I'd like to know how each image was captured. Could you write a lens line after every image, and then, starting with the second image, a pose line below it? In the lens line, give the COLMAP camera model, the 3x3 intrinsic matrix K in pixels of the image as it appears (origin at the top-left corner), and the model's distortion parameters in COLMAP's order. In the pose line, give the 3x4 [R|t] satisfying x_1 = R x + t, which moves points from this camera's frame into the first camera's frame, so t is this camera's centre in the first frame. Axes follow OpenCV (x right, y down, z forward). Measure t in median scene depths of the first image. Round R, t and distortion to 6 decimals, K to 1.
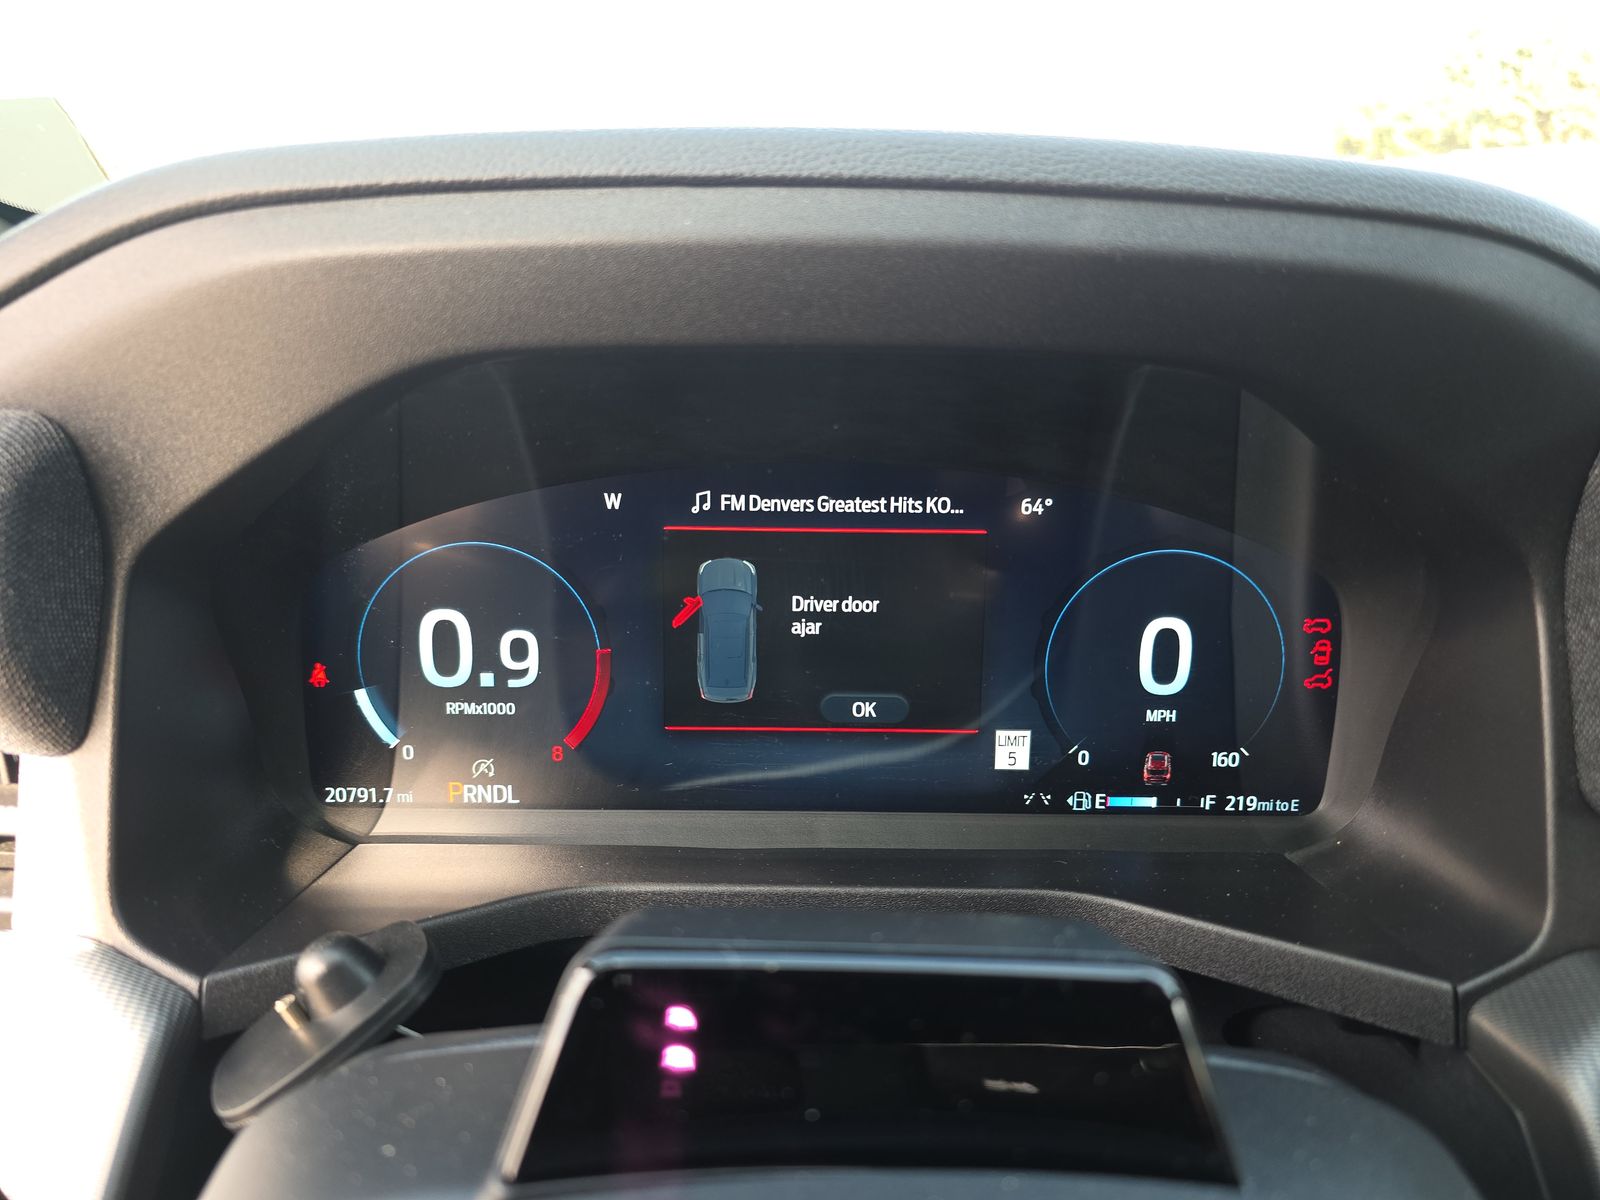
lens RADIAL K [[963.2, 0, 792.6], [0, 963.2, 516.9], [0, 0, 1]] dist [0.001247, 0.000132]
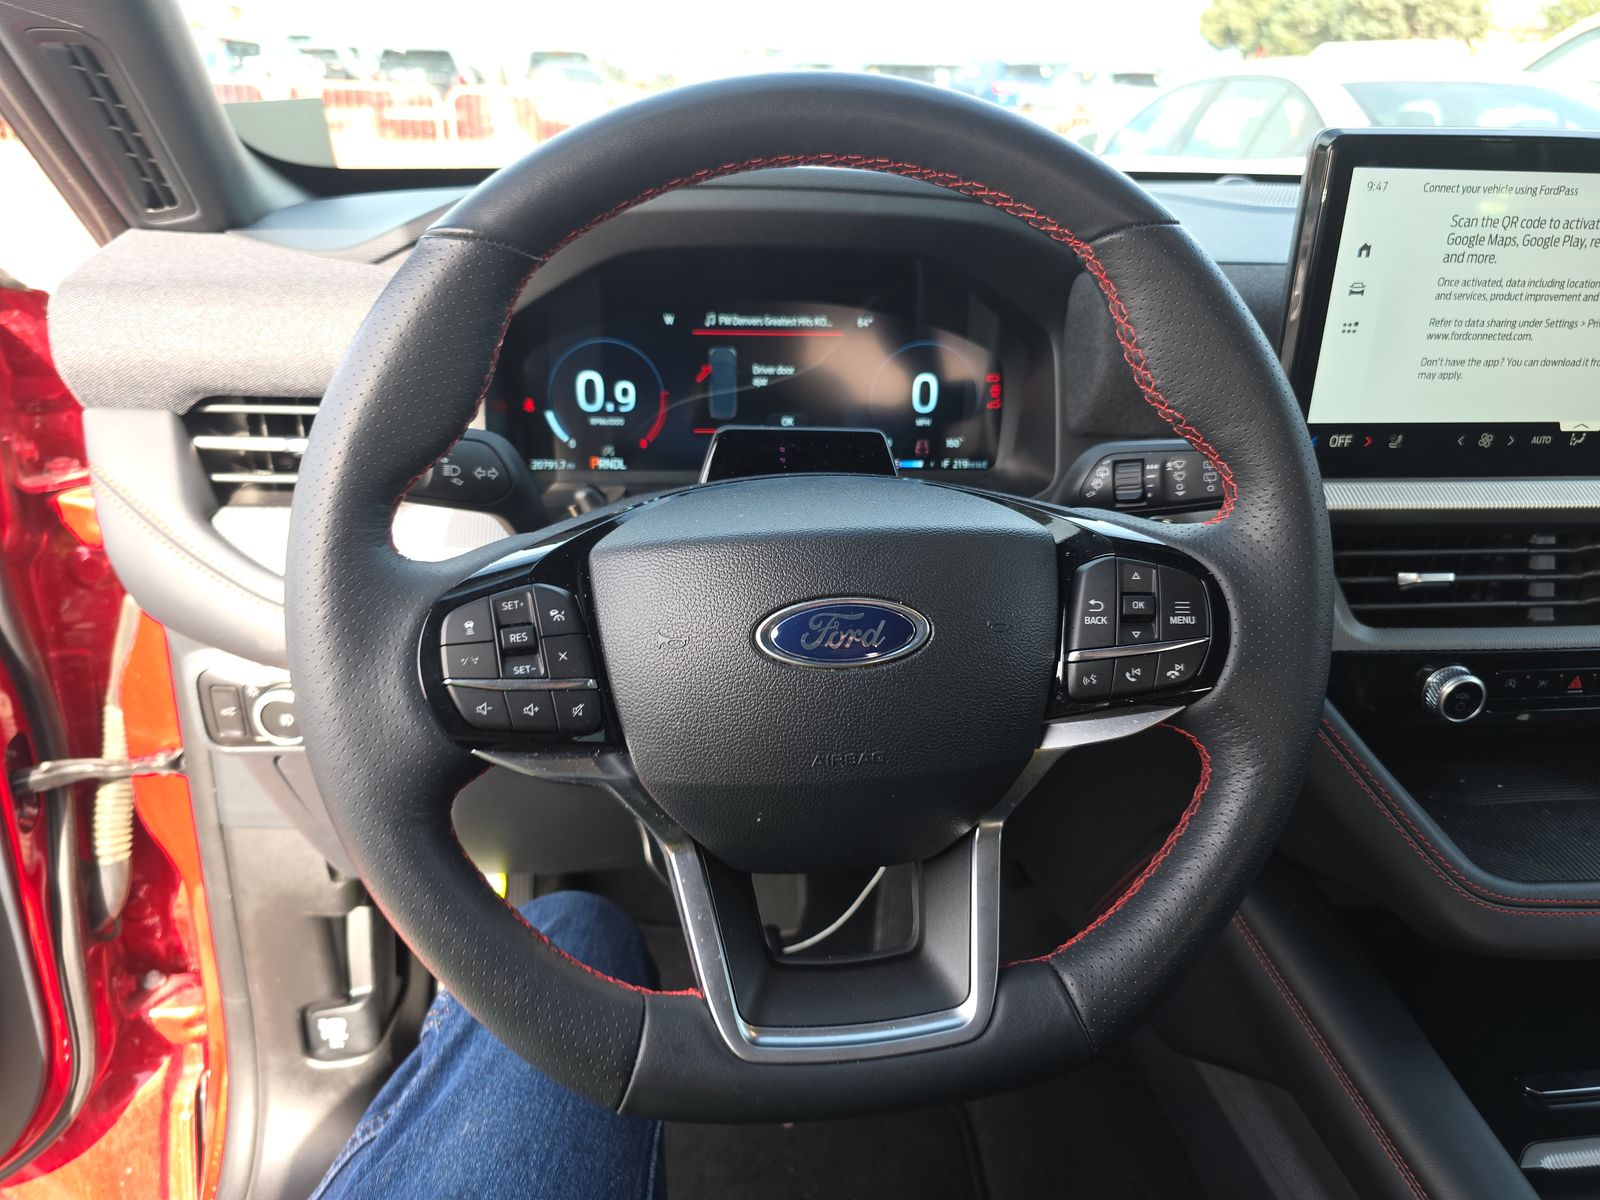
lens RADIAL K [[1060.4, 0, 800.0], [0, 1060.4, 600.0], [0, 0, 1]] dist [0.002911, -0.018193]
pose [[0.993820, -0.029515, 0.107006, -0.164147], [0.011965, 0.986870, 0.161075, 0.216210], [-0.110355, -0.158799, 0.981124, -1.393624]]
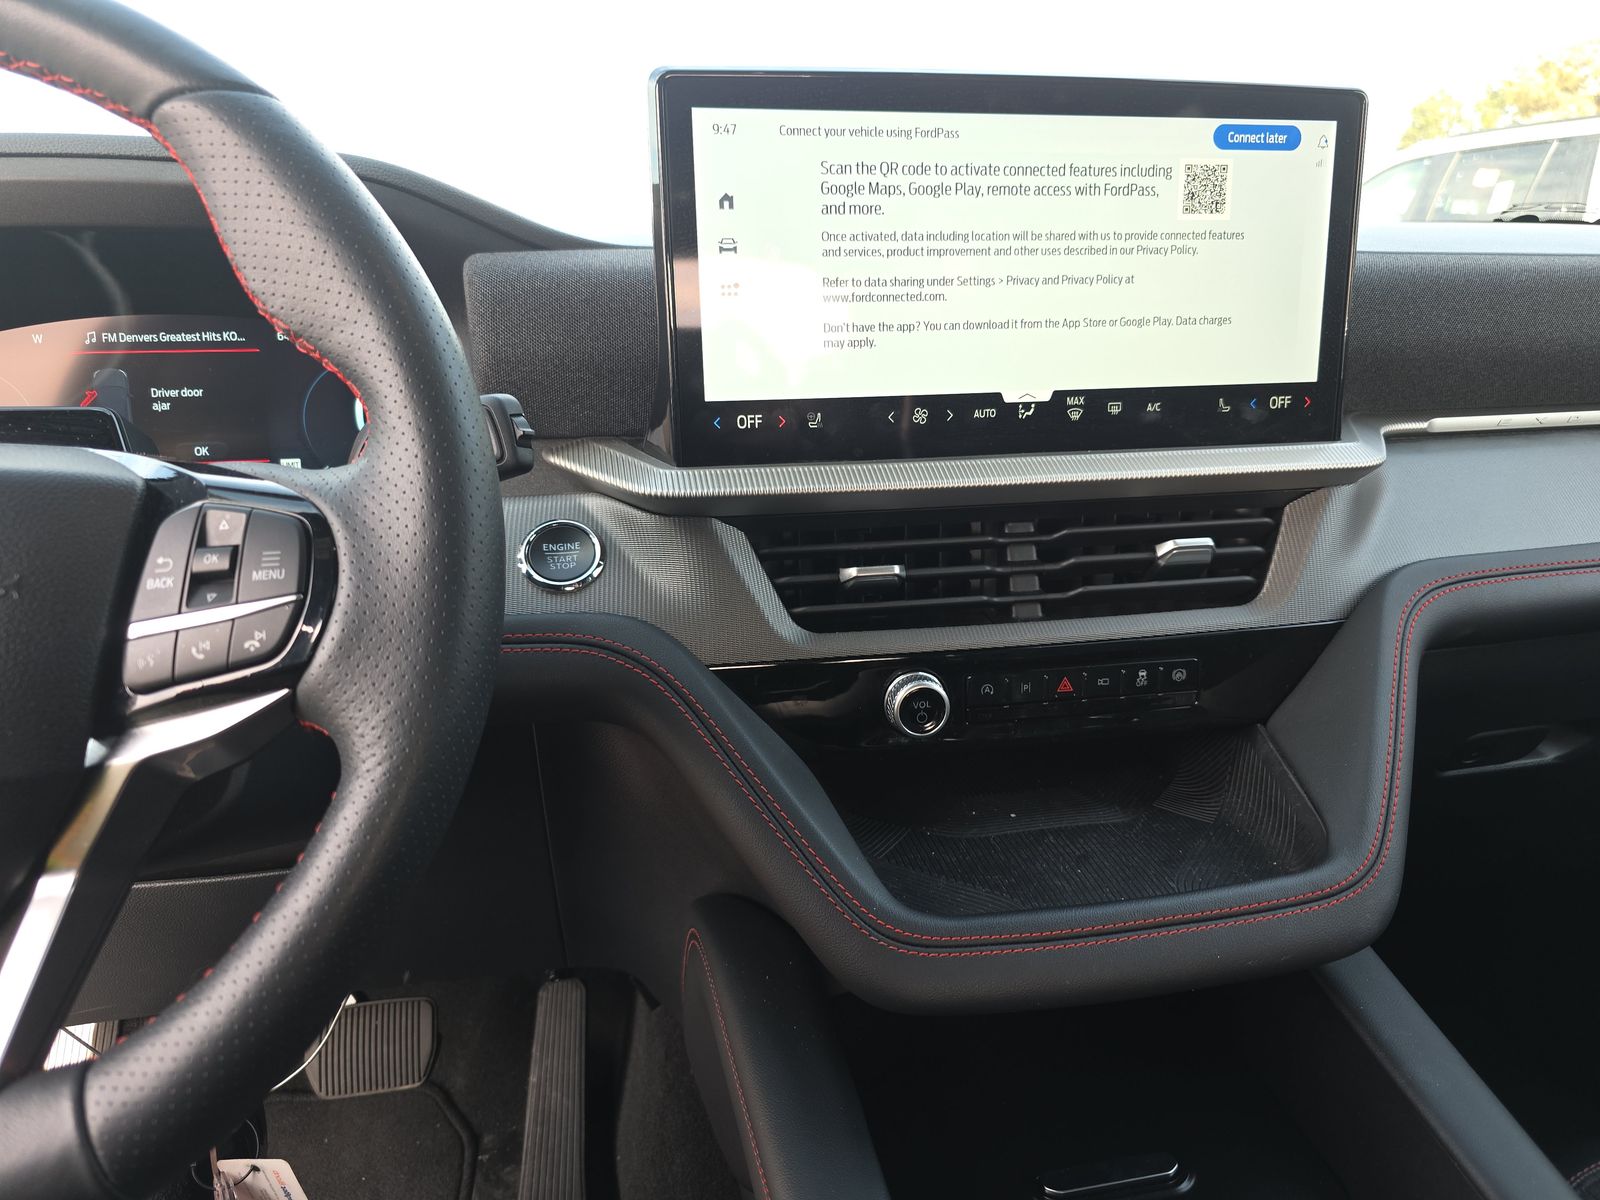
lens RADIAL K [[1060.4, 0, 800.0], [0, 1060.4, 600.0], [0, 0, 1]] dist [0.002911, -0.018193]
pose [[0.976678, -0.071138, 0.202580, 0.772618], [0.064633, 0.997164, 0.038554, 0.486970], [-0.204748, -0.024562, 0.978506, -1.242688]]
